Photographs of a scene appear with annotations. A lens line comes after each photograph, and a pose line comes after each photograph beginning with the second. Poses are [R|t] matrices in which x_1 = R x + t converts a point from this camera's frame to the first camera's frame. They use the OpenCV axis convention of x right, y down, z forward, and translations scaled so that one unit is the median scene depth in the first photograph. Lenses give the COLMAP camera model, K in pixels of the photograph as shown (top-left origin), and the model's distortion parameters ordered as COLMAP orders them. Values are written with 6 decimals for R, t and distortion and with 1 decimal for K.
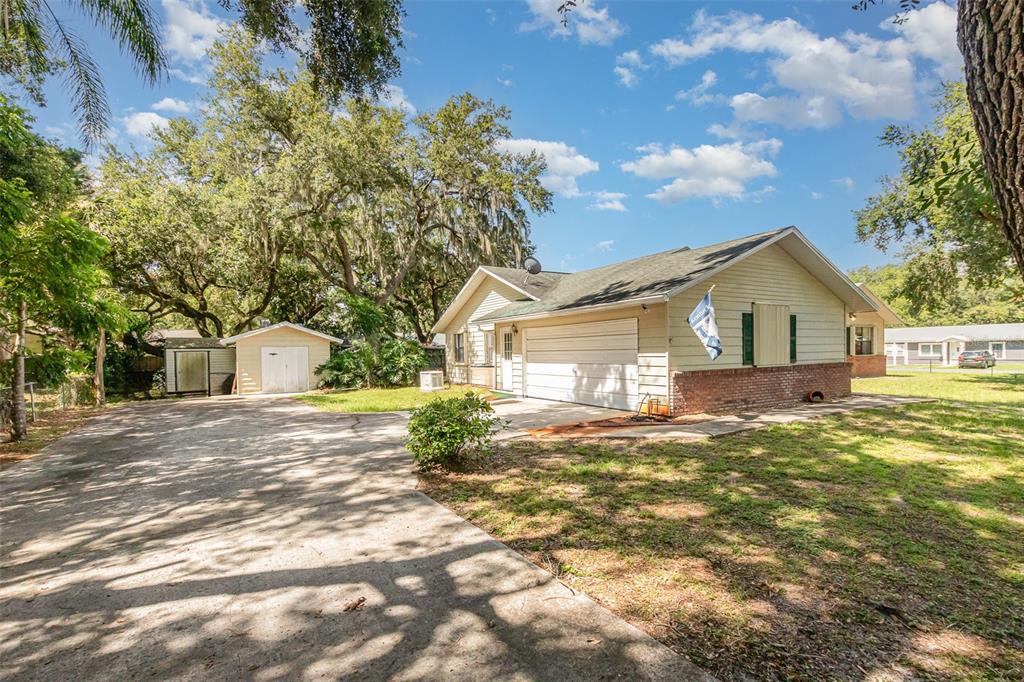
lens RADIAL K [[467.1, 0, 512.0], [0, 467.1, 341.0], [0, 0, 1]] dist [0.001702, -0.000444]
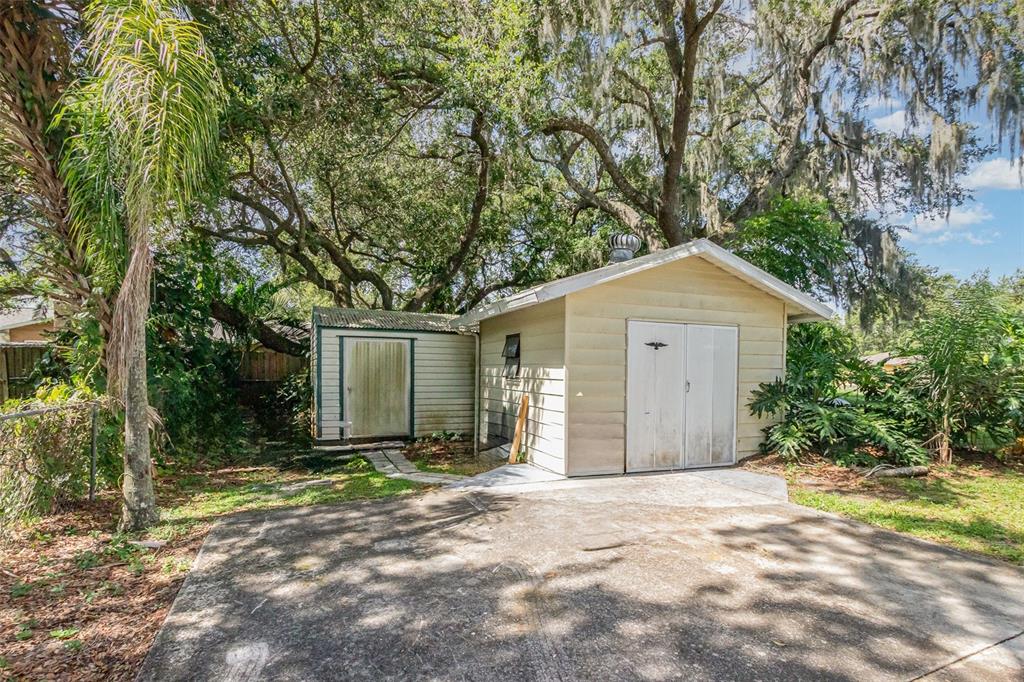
lens RADIAL K [[467.1, 0, 512.0], [0, 467.1, 341.0], [0, 0, 1]] dist [0.001702, -0.000444]
pose [[0.990982, 0.017117, -0.132897, -0.157427], [-0.020310, 0.999536, -0.022707, 0.009743], [0.132447, 0.025202, 0.990870, 0.187357]]
